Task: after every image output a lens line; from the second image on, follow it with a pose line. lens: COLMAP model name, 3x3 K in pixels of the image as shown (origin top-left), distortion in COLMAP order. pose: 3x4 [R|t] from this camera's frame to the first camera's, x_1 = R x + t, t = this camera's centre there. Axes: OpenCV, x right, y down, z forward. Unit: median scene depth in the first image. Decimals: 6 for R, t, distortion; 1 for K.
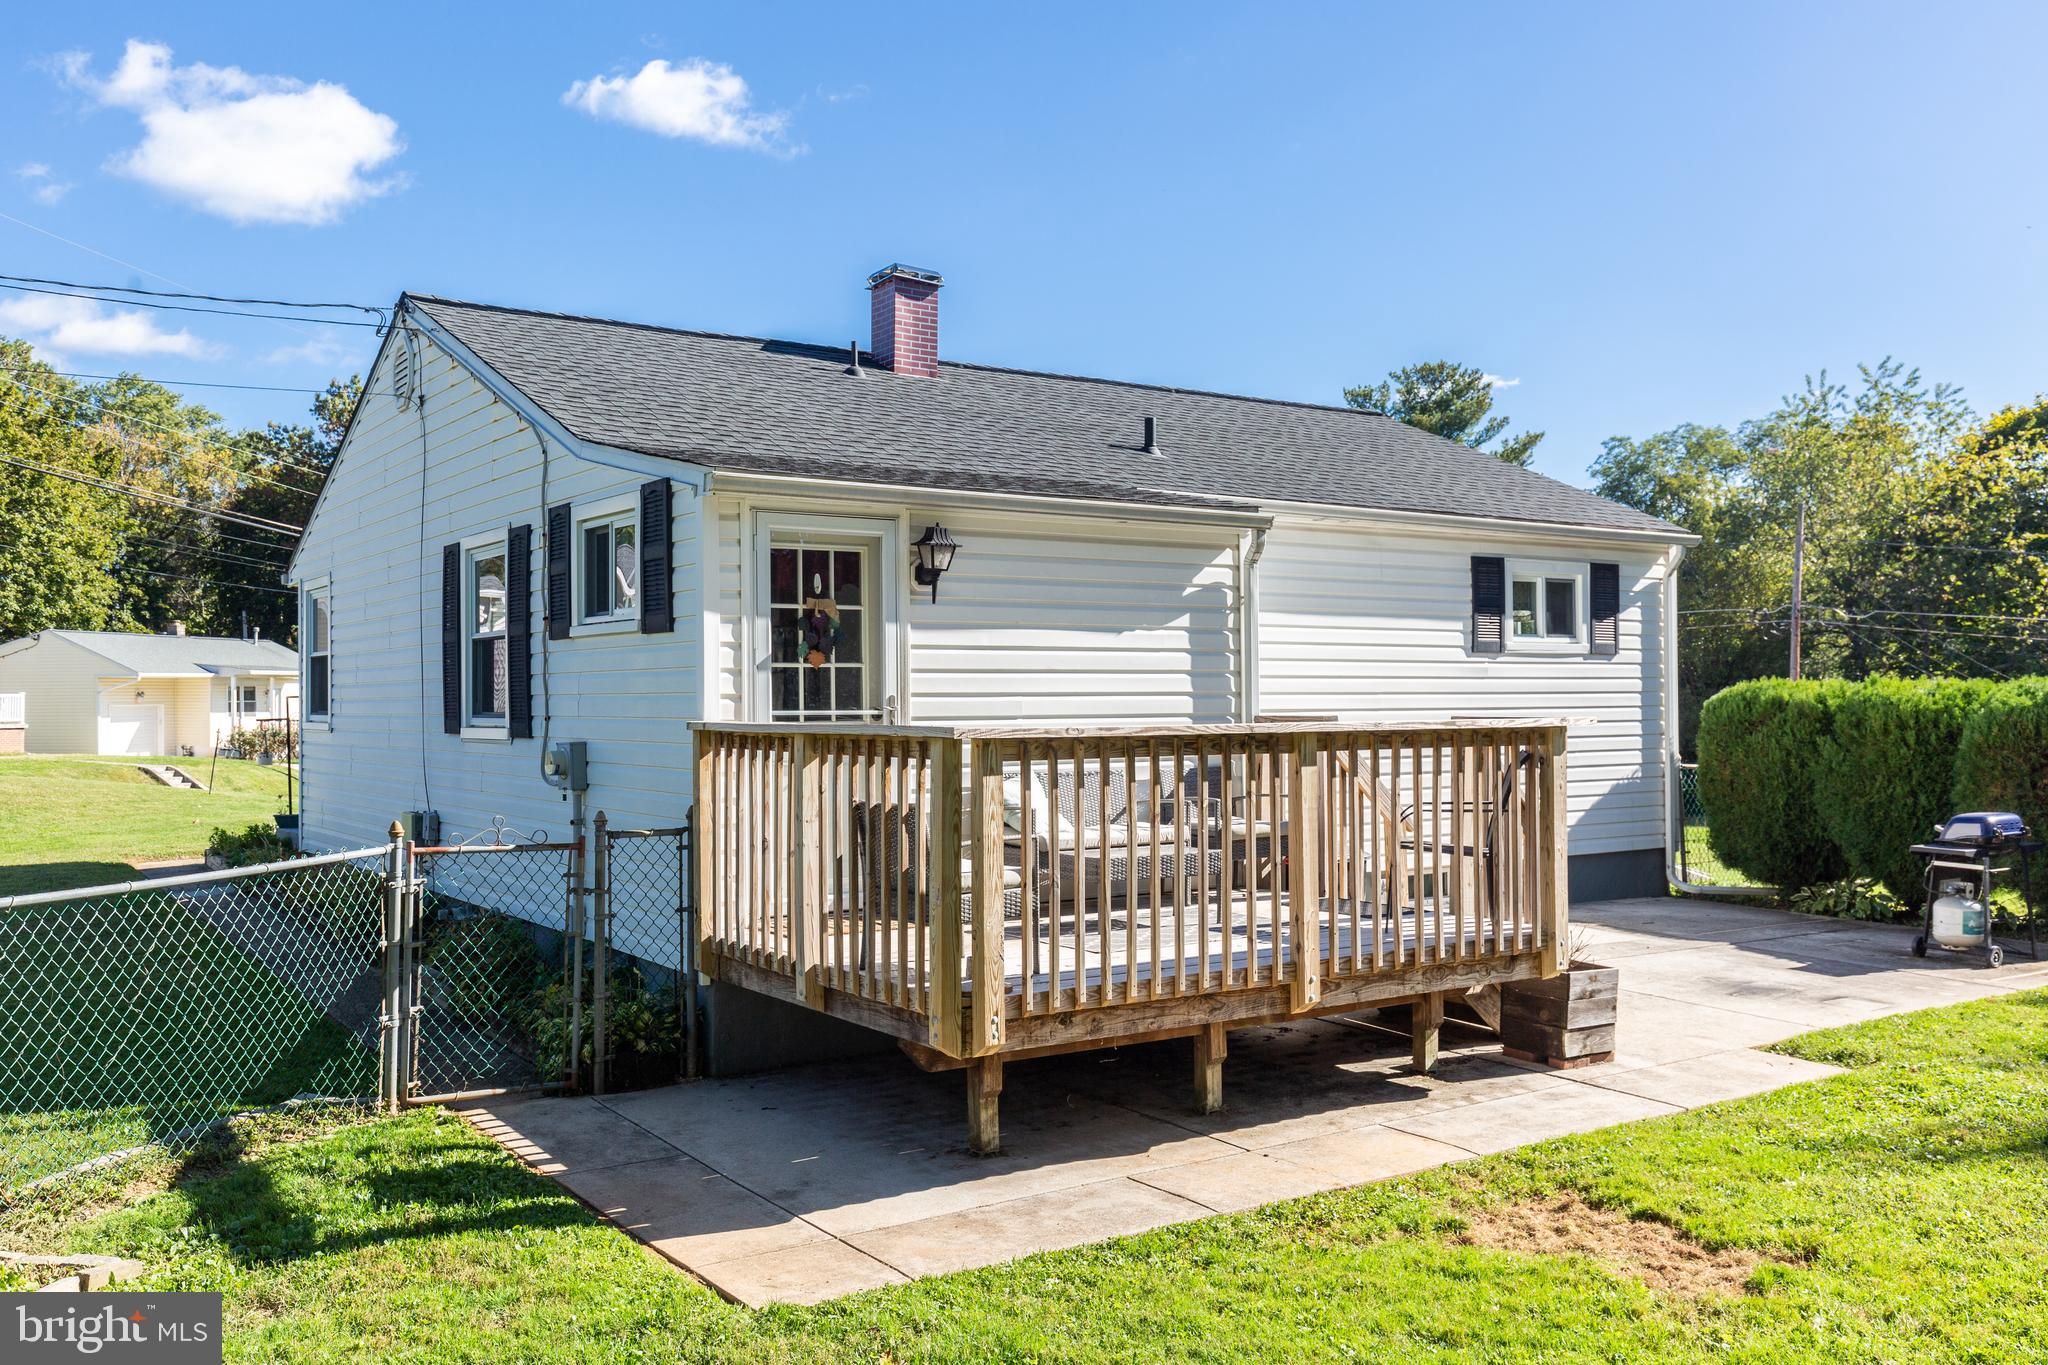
lens RADIAL K [[1769.6, 0, 1024.3], [0, 1769.6, 679.1], [0, 0, 1]] dist [0.009394, -0.001658]
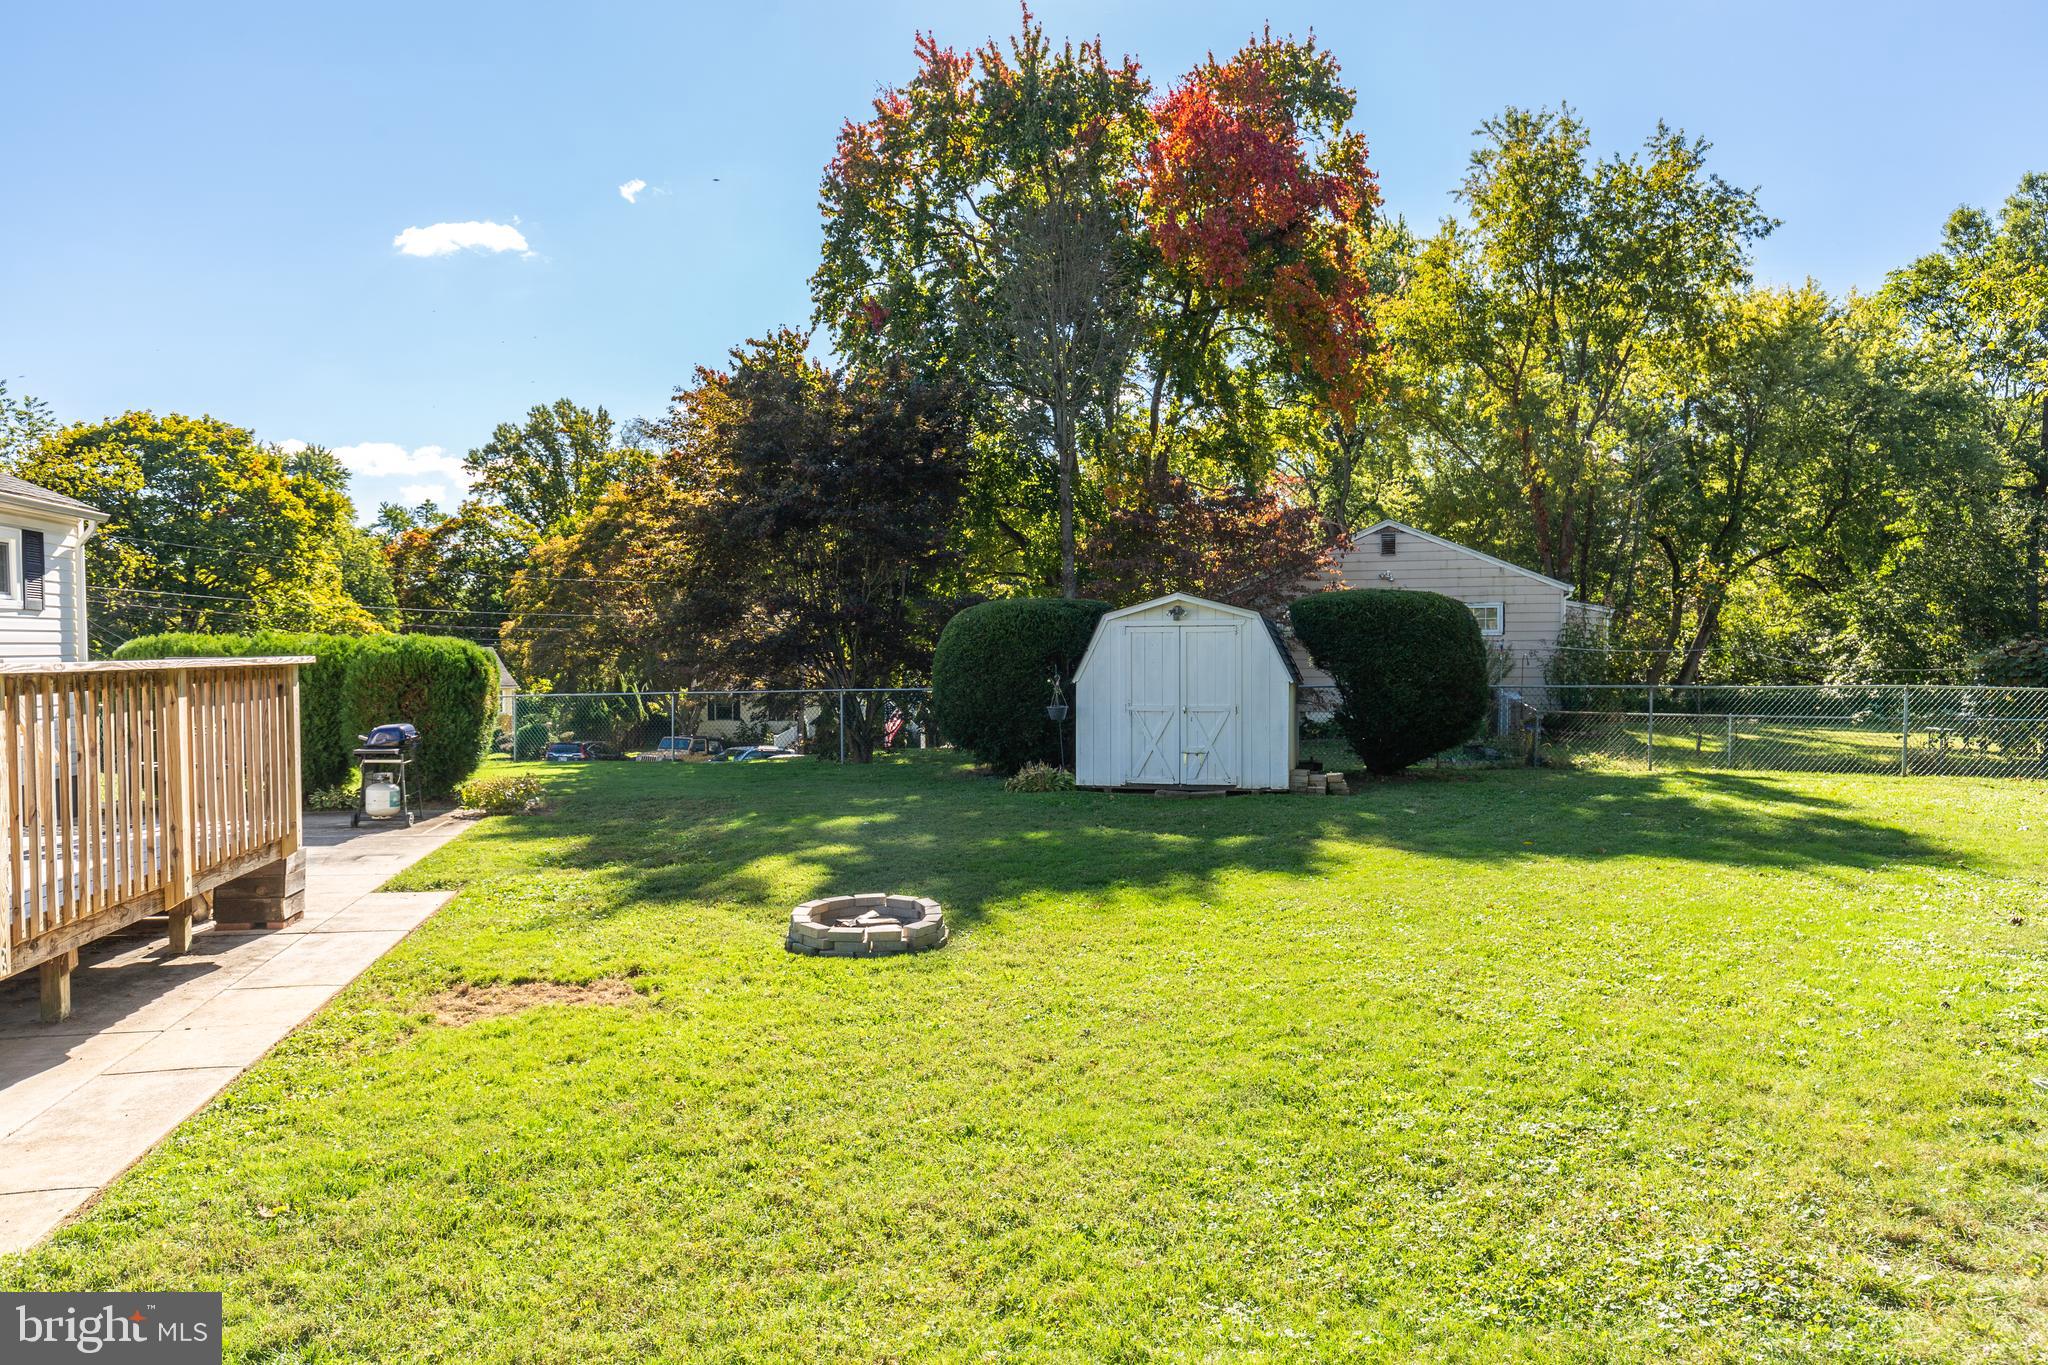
lens RADIAL K [[1323.0, 0, 1016.4], [0, 1323.0, 691.5], [0, 0, 1]] dist [0.033436, 0.001558]
pose [[0.395623, -0.032479, 0.917839, -0.328542], [-0.000165, 0.999372, 0.035435, 0.010873], [-0.918413, -0.014170, 0.395369, 0.109288]]
